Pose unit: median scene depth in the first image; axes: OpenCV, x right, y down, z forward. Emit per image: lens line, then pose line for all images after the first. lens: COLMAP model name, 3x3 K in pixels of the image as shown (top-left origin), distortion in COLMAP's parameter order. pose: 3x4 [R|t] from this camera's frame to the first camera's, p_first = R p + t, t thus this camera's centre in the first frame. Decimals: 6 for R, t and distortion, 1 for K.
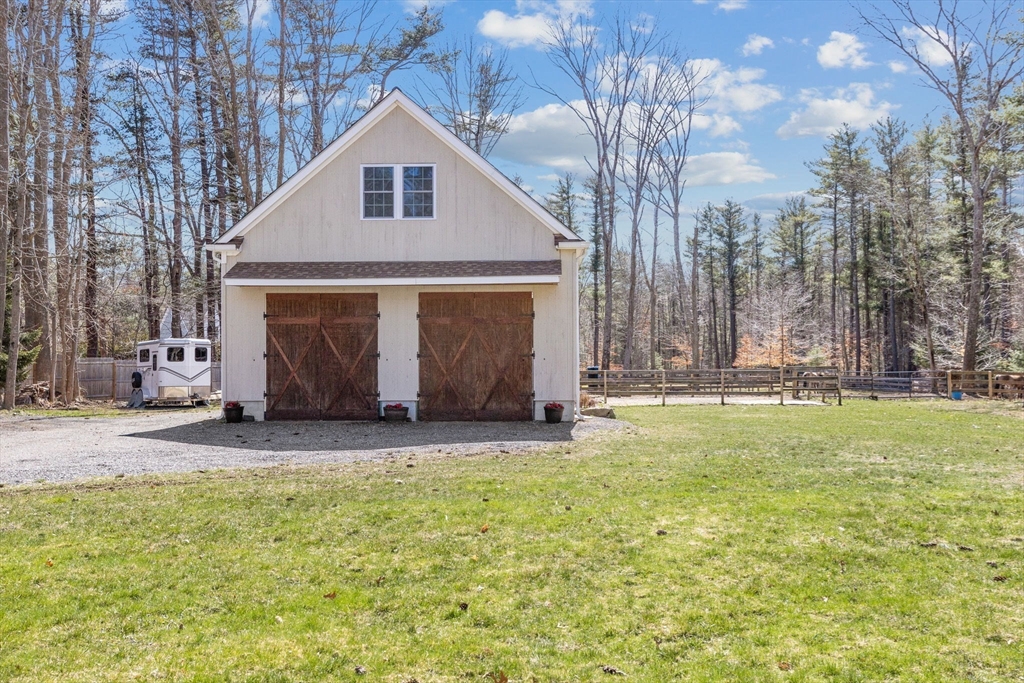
lens RADIAL K [[973.3, 0, 512.0], [0, 973.3, 341.5], [0, 0, 1]] dist [0.023351, 0.015090]
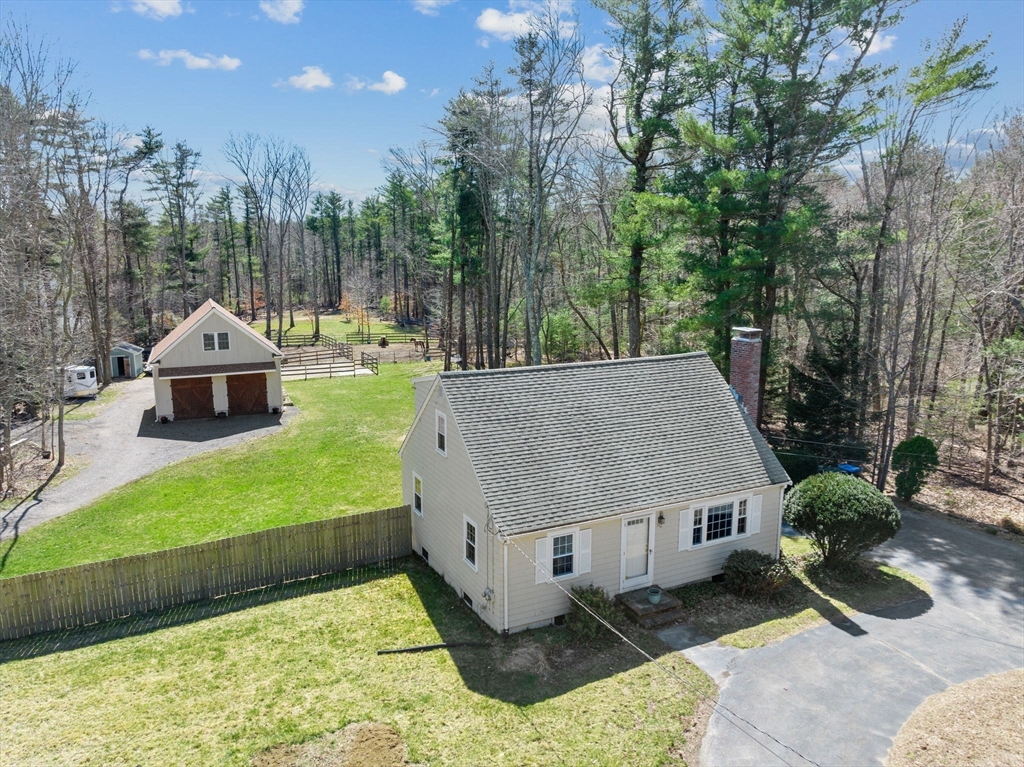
lens RADIAL K [[770.8, 0, 512.0], [0, 770.8, 383.5], [0, 0, 1]] dist [-0.005795, -0.003170]
pose [[0.906741, -0.077453, 0.414513, -0.281772], [-0.008286, 0.979525, 0.201154, -0.506544], [-0.421606, -0.185829, 0.887534, -1.478169]]
